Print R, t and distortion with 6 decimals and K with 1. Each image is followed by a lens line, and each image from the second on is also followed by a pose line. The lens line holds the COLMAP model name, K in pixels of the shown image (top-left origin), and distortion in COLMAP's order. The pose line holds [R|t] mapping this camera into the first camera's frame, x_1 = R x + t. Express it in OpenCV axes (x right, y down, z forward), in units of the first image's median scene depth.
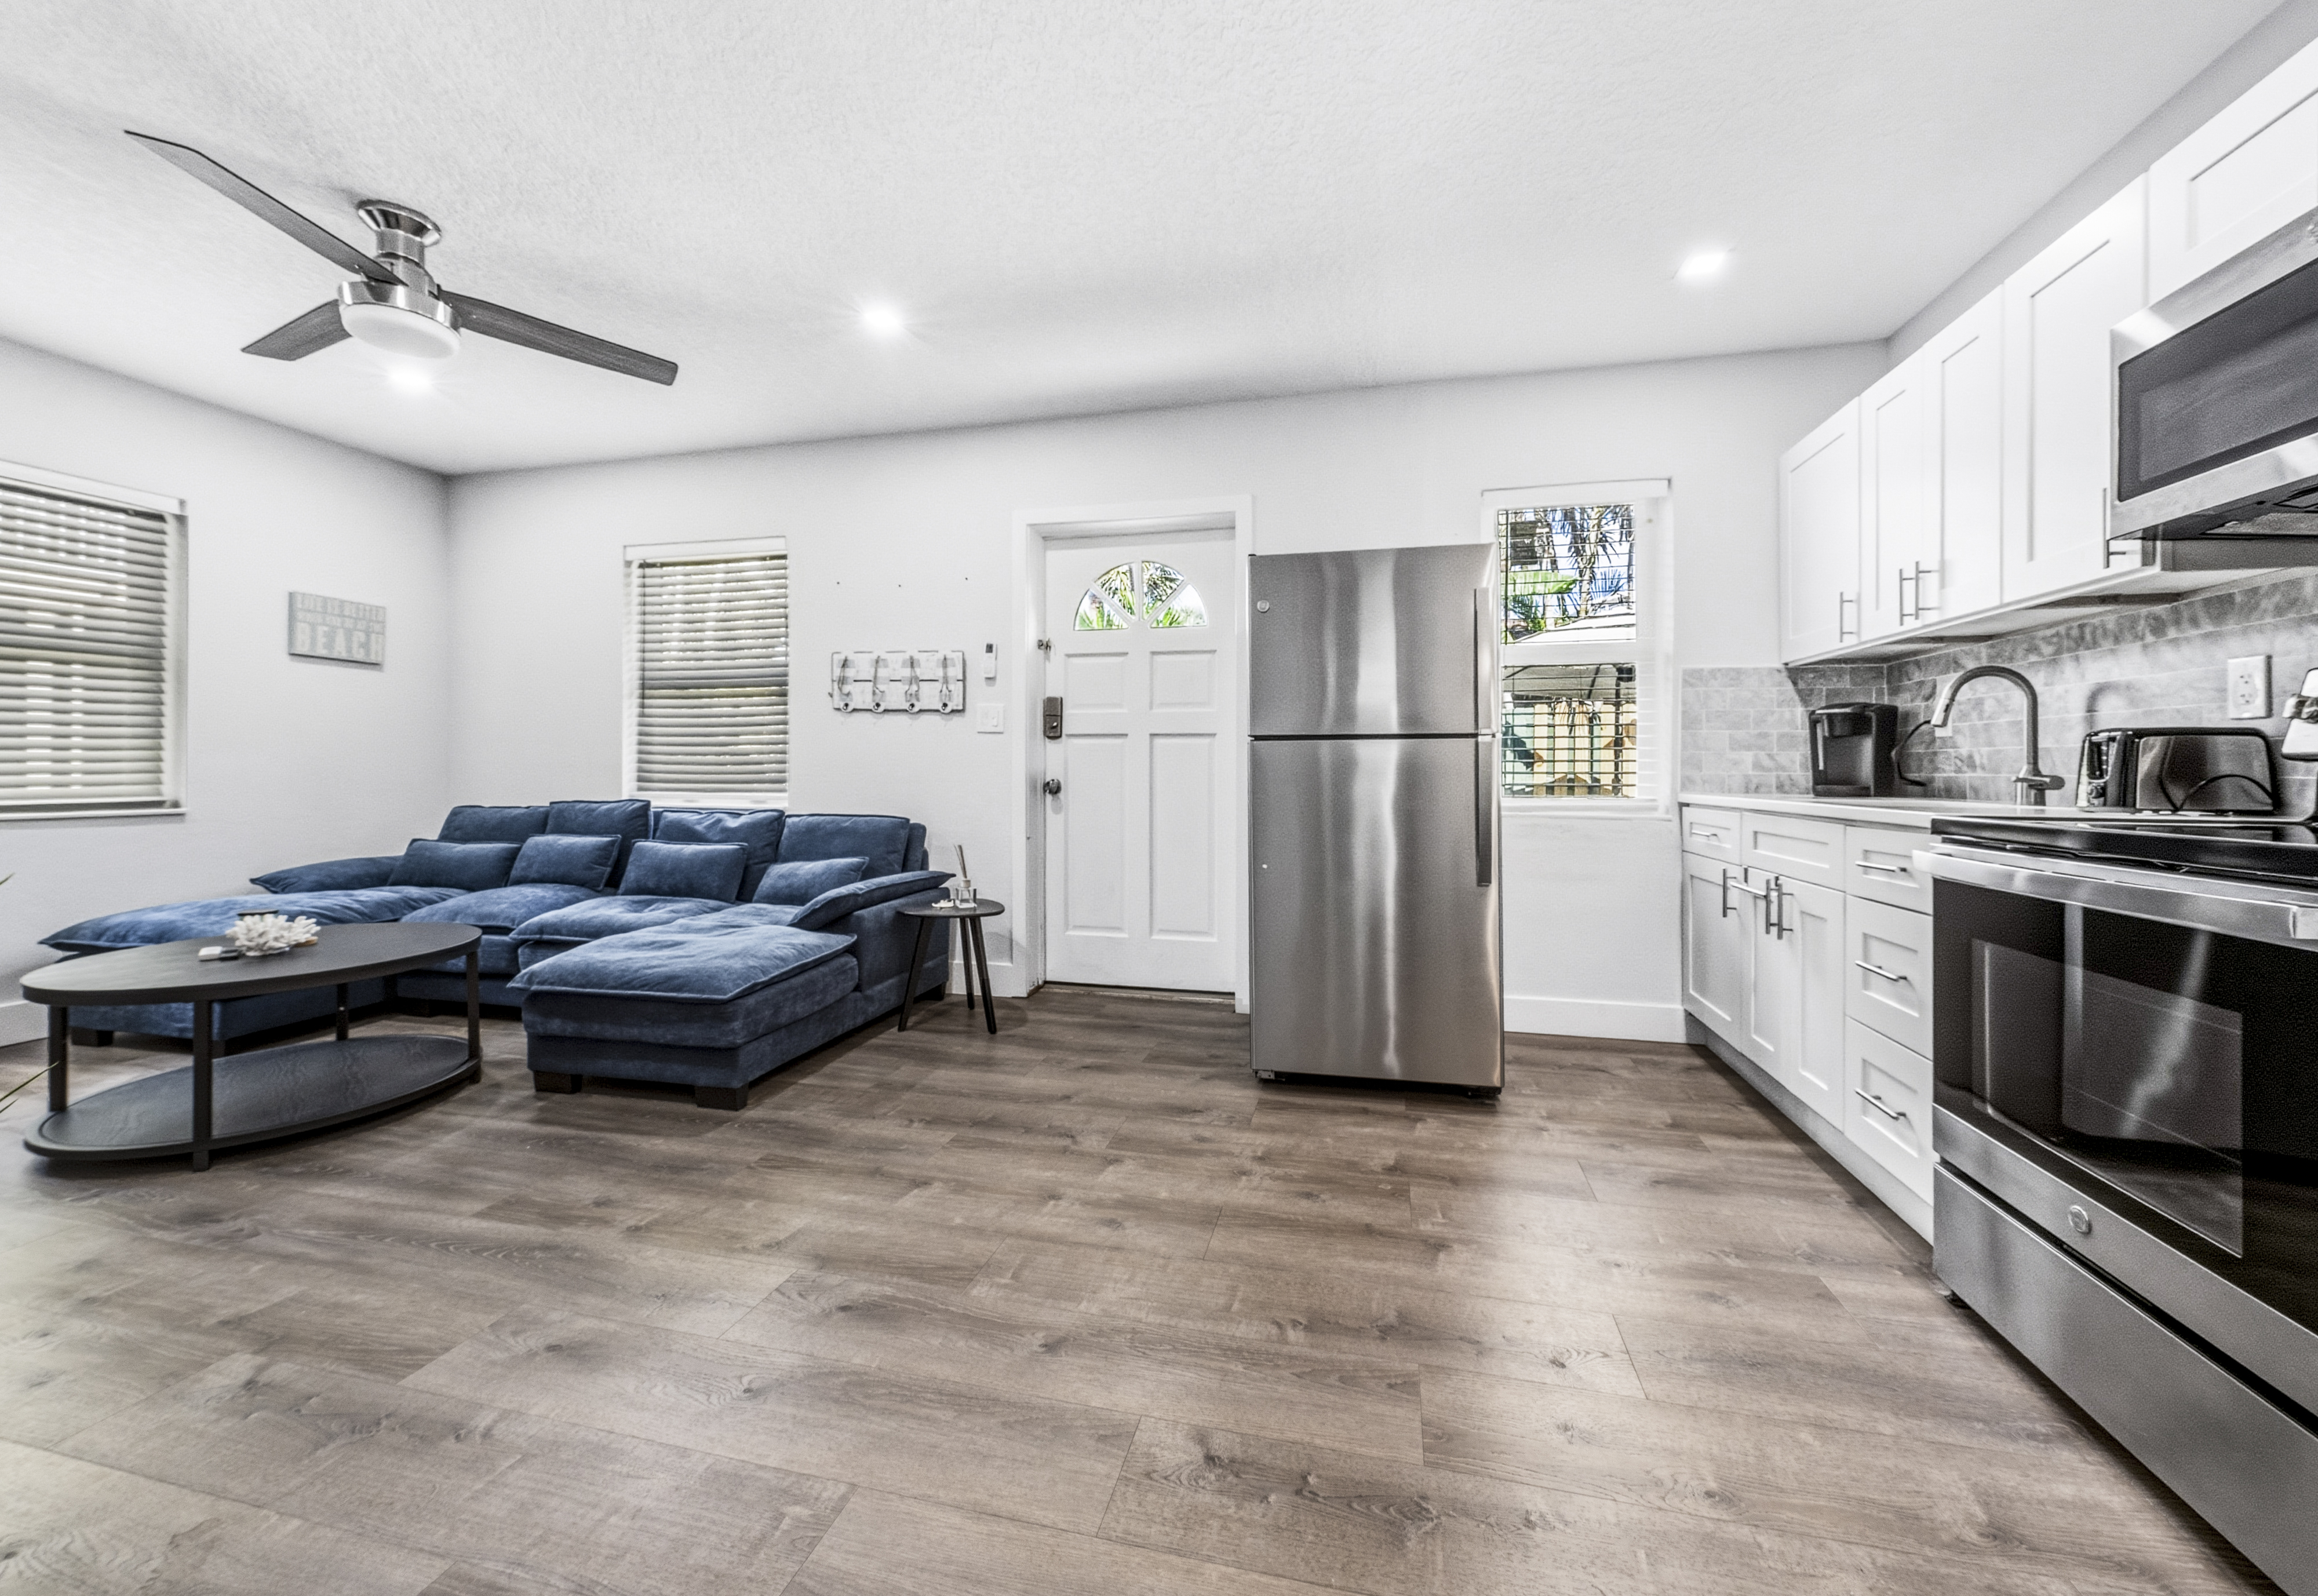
lens RADIAL K [[874.7, 0, 1163.4], [0, 874.7, 721.9], [0, 0, 1]] dist [0.000369, 0.000031]
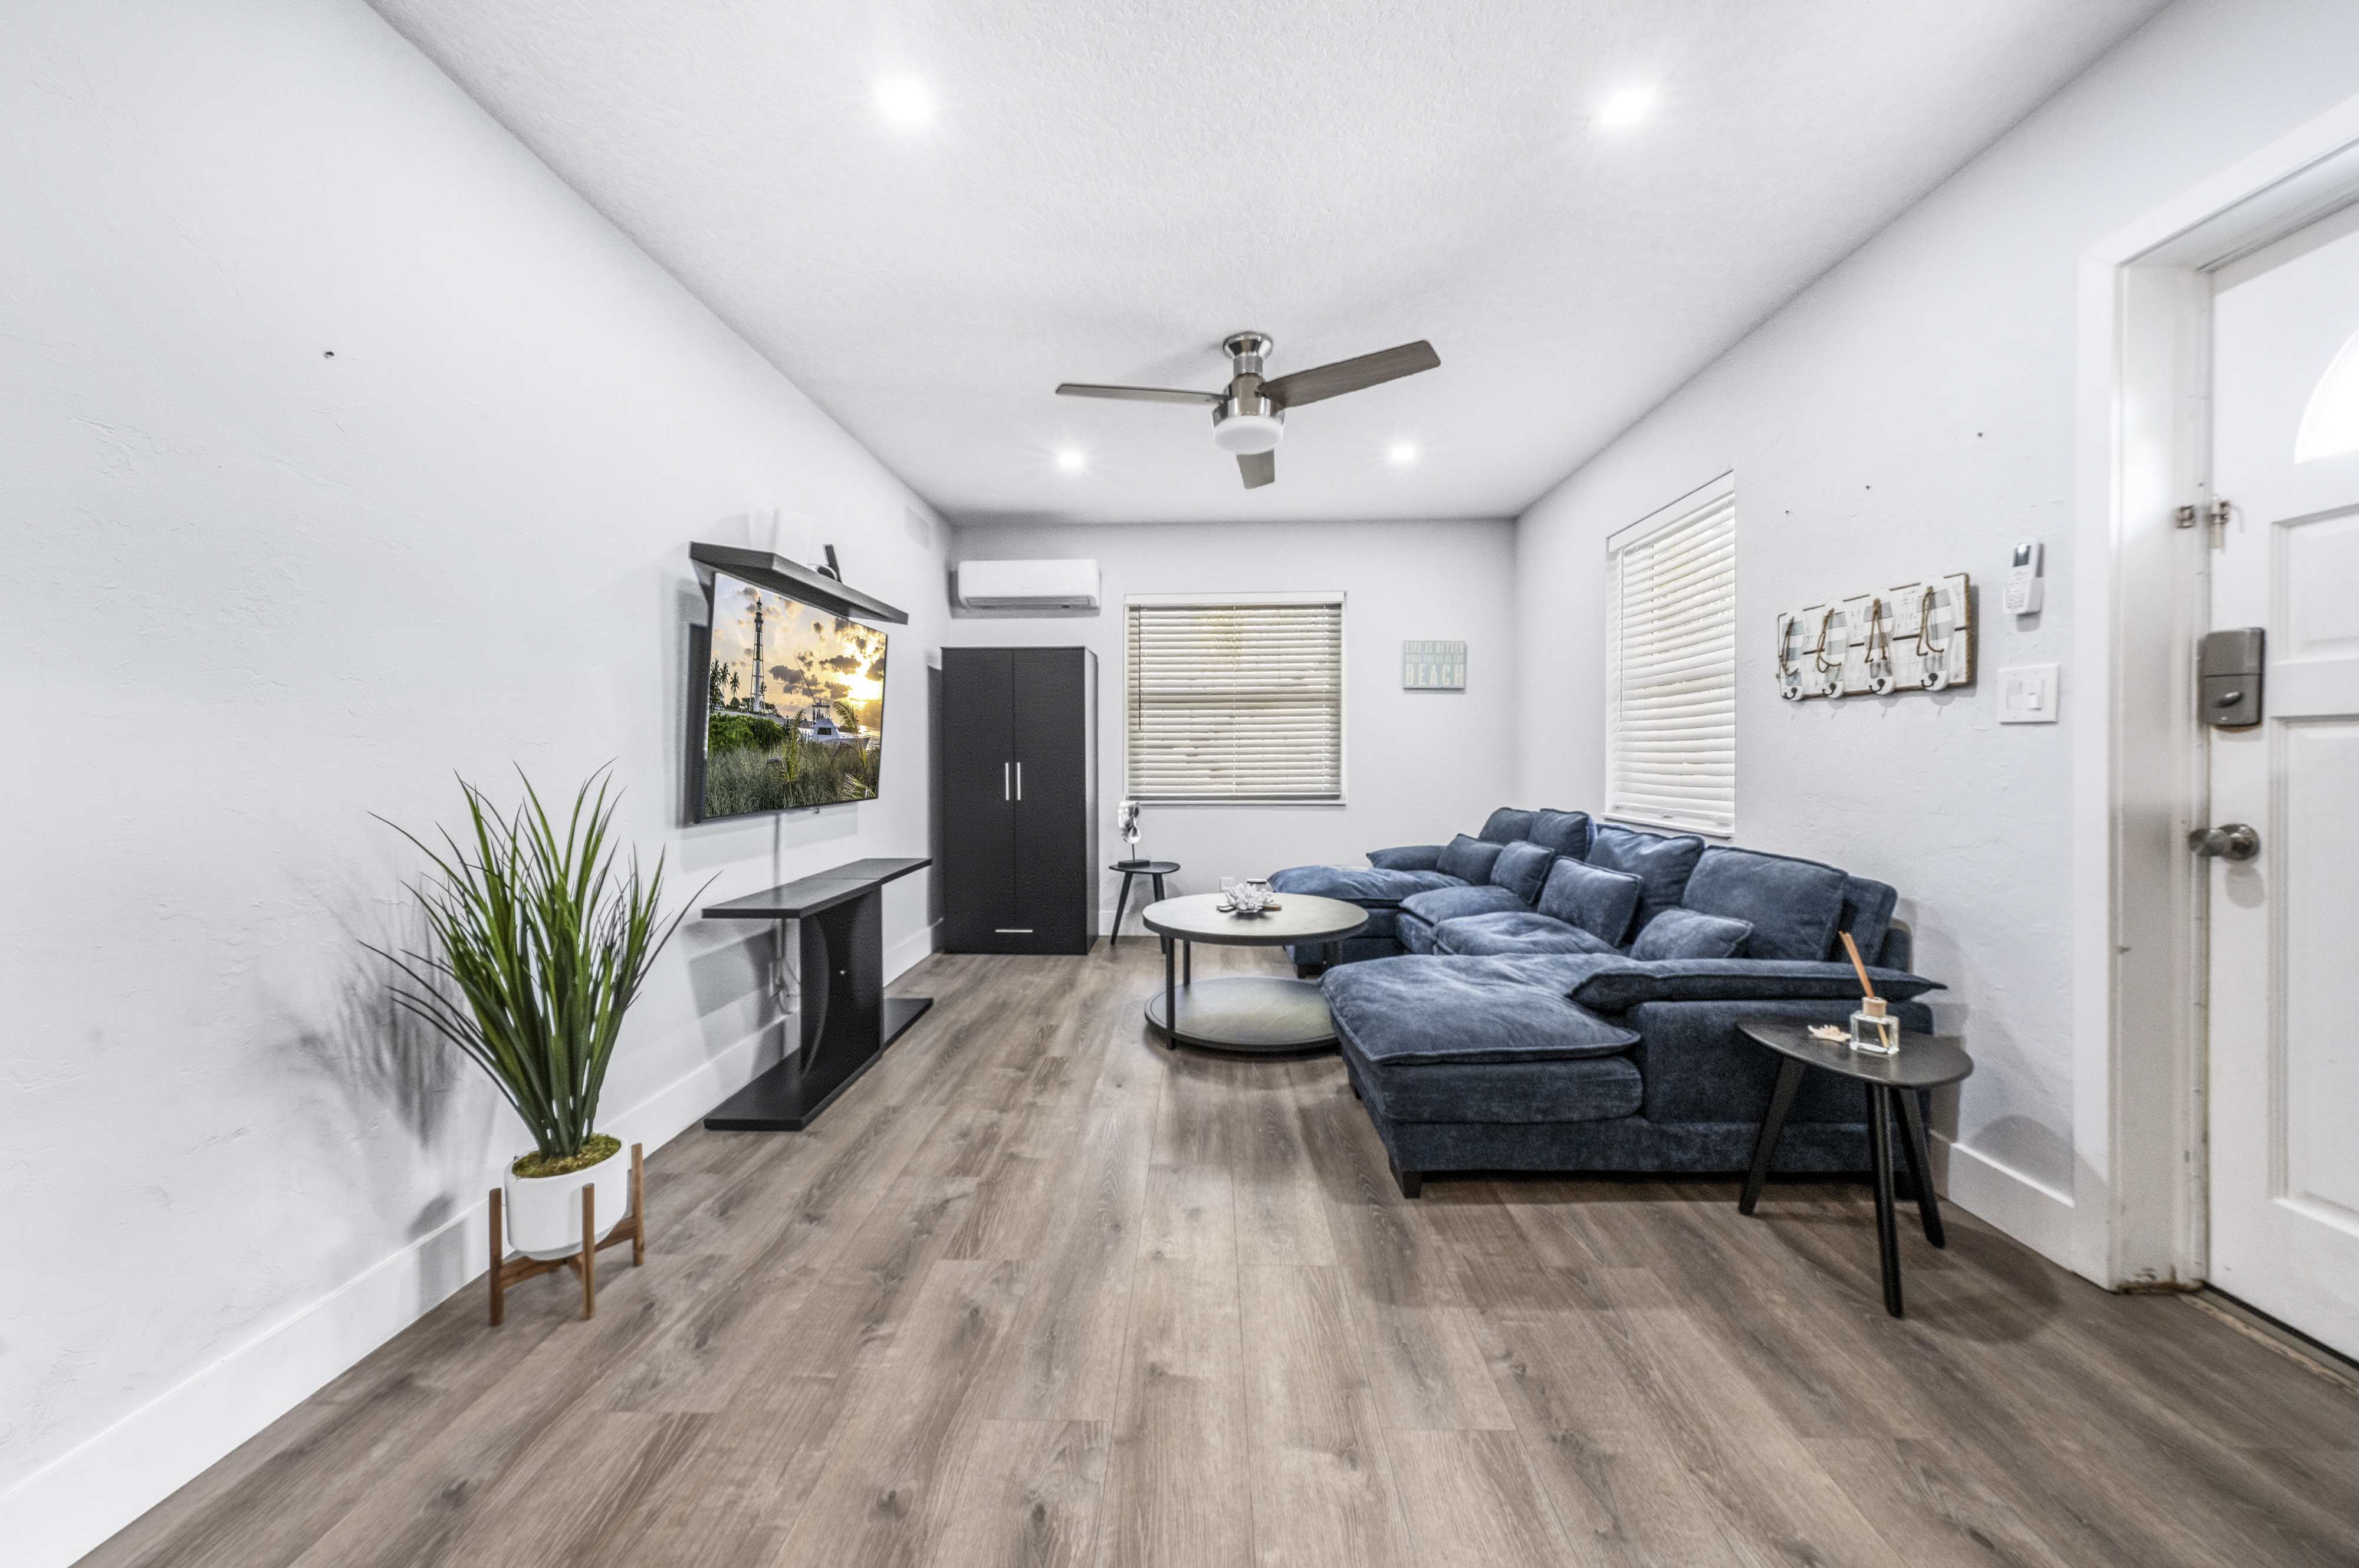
lens RADIAL K [[813.2, 0, 1188.0], [0, 813.2, 750.6], [0, 0, 1]] dist [0.001295, 0.000061]
pose [[0.209046, -0.013442, -0.977813, 0.170157], [0.057906, 0.998321, -0.001344, 0.000757], [0.976190, -0.056340, 0.209473, 0.454233]]
